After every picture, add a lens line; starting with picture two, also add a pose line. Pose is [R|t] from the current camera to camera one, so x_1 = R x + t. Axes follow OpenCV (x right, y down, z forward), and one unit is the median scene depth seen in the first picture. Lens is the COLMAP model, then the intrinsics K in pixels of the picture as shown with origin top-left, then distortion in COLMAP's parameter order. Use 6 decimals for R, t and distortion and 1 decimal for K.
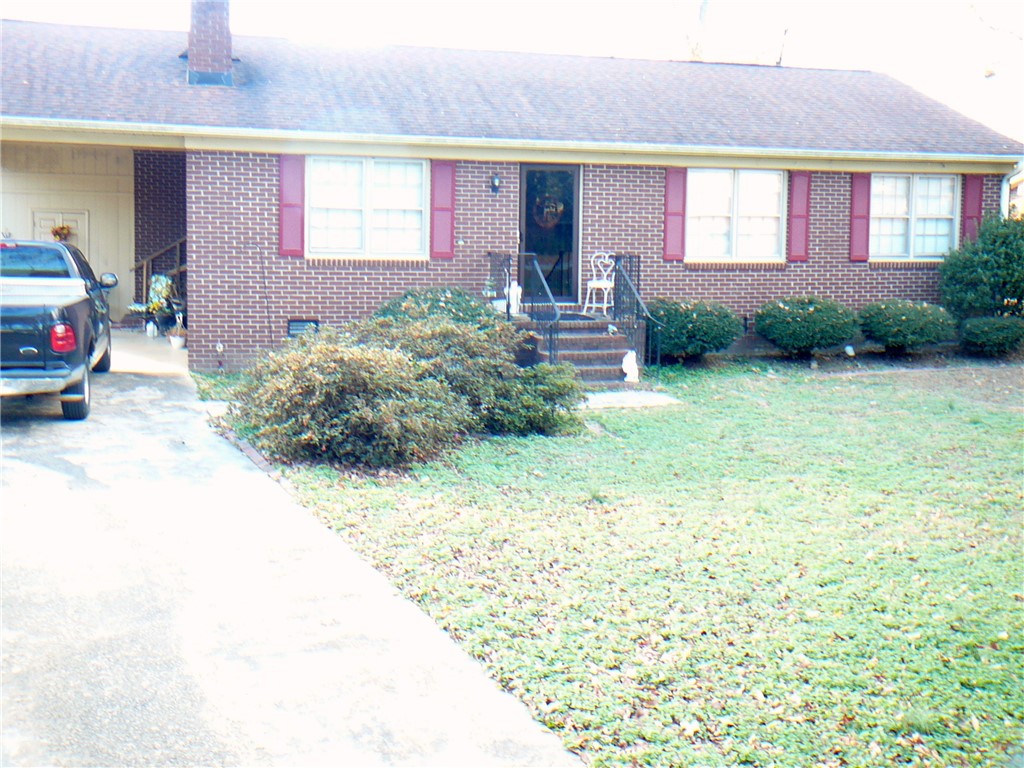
lens RADIAL K [[1102.3, 0, 466.8], [0, 1102.3, 336.6], [0, 0, 1]] dist [-0.085195, 0.007288]
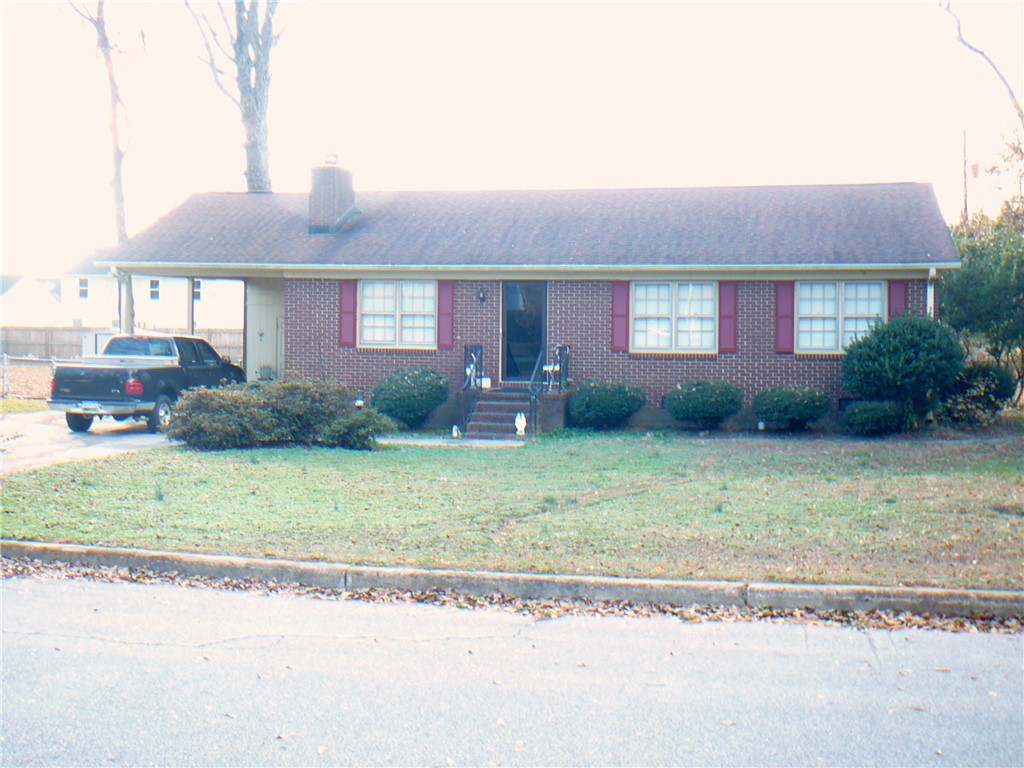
lens RADIAL K [[1214.1, 0, 512.0], [0, 1214.1, 384.0], [0, 0, 1]] dist [-0.220233, -0.008026]
pose [[0.891080, 0.017724, -0.453499, 0.731950], [-0.042512, 0.998103, -0.044524, 0.039561], [0.451850, 0.058953, 0.890144, -0.343204]]
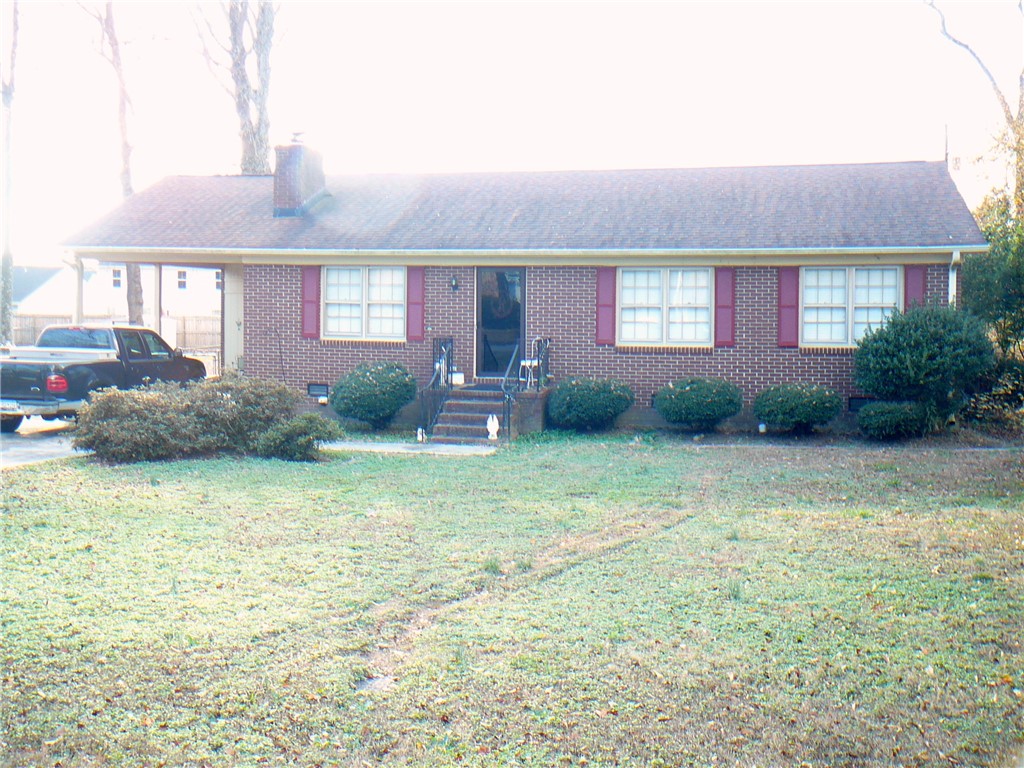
lens RADIAL K [[1070.2, 0, 513.0], [0, 1070.2, 340.8], [0, 0, 1]] dist [-0.189989, 0.003991]
pose [[0.888011, 0.009279, -0.459728, 0.632625], [-0.044711, 0.996801, -0.066246, 0.007544], [0.457643, 0.079382, 0.885585, -0.069131]]
